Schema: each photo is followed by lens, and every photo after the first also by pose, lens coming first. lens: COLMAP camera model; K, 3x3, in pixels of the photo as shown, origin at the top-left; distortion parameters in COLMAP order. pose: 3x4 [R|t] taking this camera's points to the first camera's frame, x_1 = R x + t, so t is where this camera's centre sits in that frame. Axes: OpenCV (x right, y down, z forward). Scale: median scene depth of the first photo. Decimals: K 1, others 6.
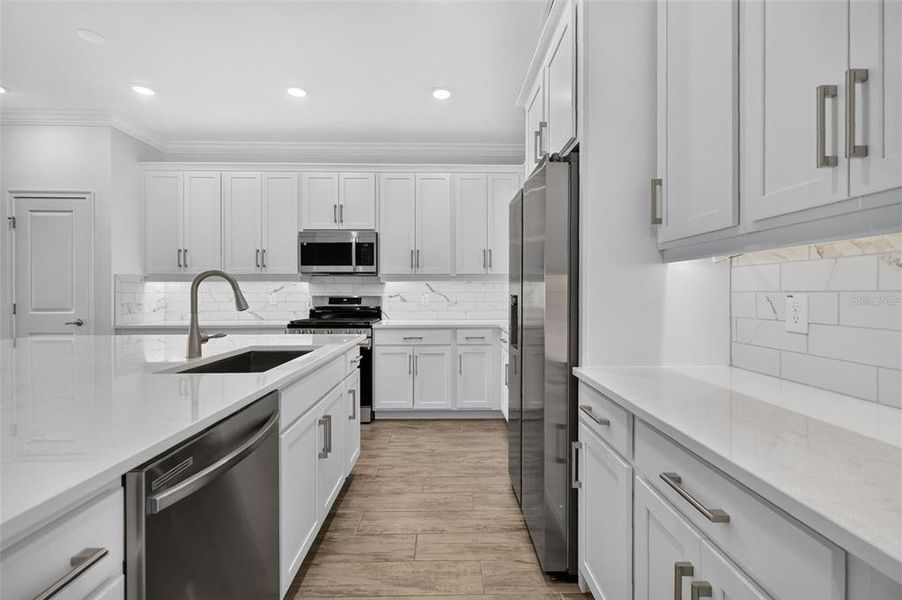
lens RADIAL K [[394.7, 0, 454.5], [0, 394.7, 293.3], [0, 0, 1]] dist [0.003500, -0.000232]
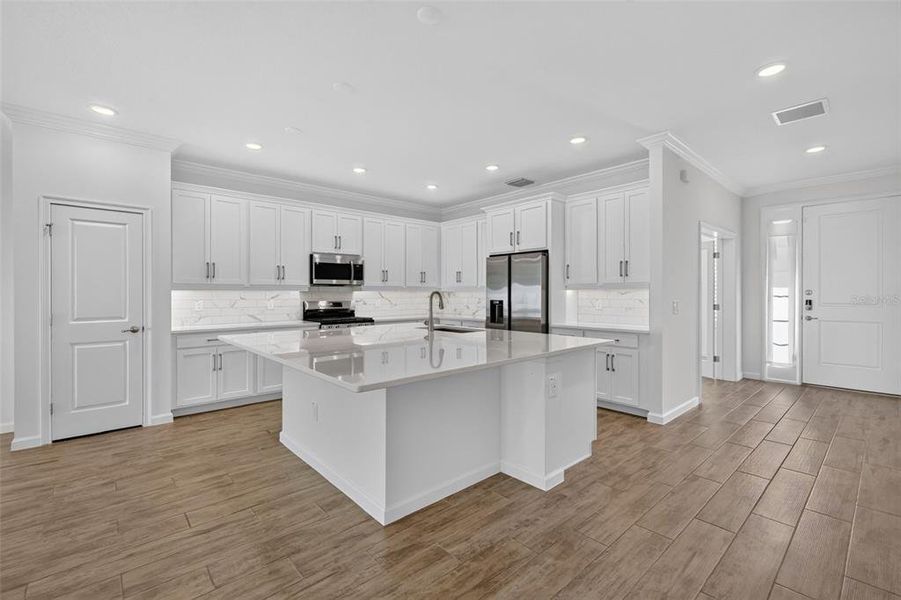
lens RADIAL K [[394.3, 0, 454.0], [0, 394.3, 293.3], [0, 0, 1]] dist [0.003500, -0.000232]
pose [[0.758331, 0.000063, 0.651869, -0.984919], [0.001771, 0.999996, -0.002157, -0.019799], [-0.651867, 0.002790, 0.758328, -0.362842]]
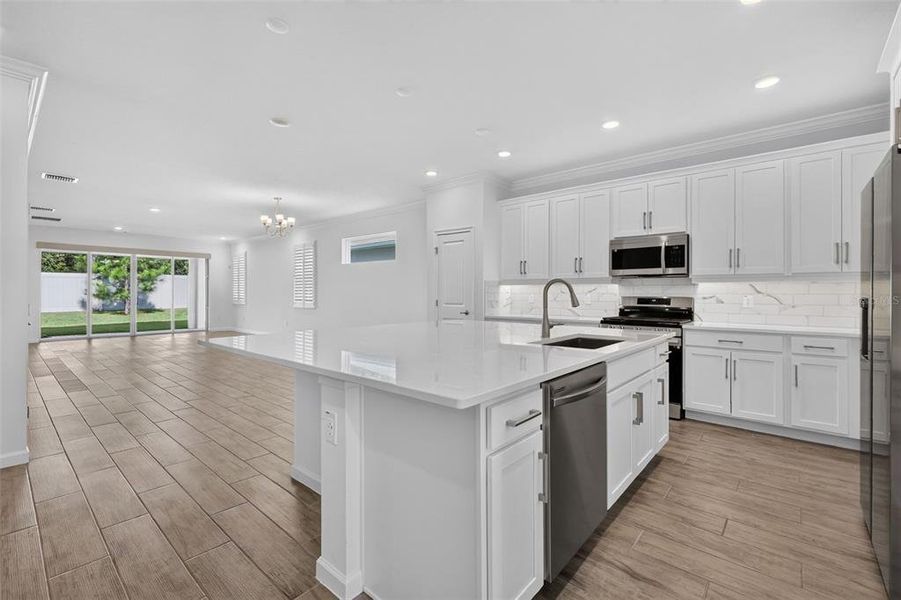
lens RADIAL K [[394.3, 0, 454.0], [0, 394.3, 293.3], [0, 0, 1]] dist [0.003500, -0.000232]
pose [[0.741710, 0.003511, -0.670712, 0.041248], [-0.003632, 0.999993, 0.001218, -0.002321], [0.670711, 0.001533, 0.741717, -0.168138]]
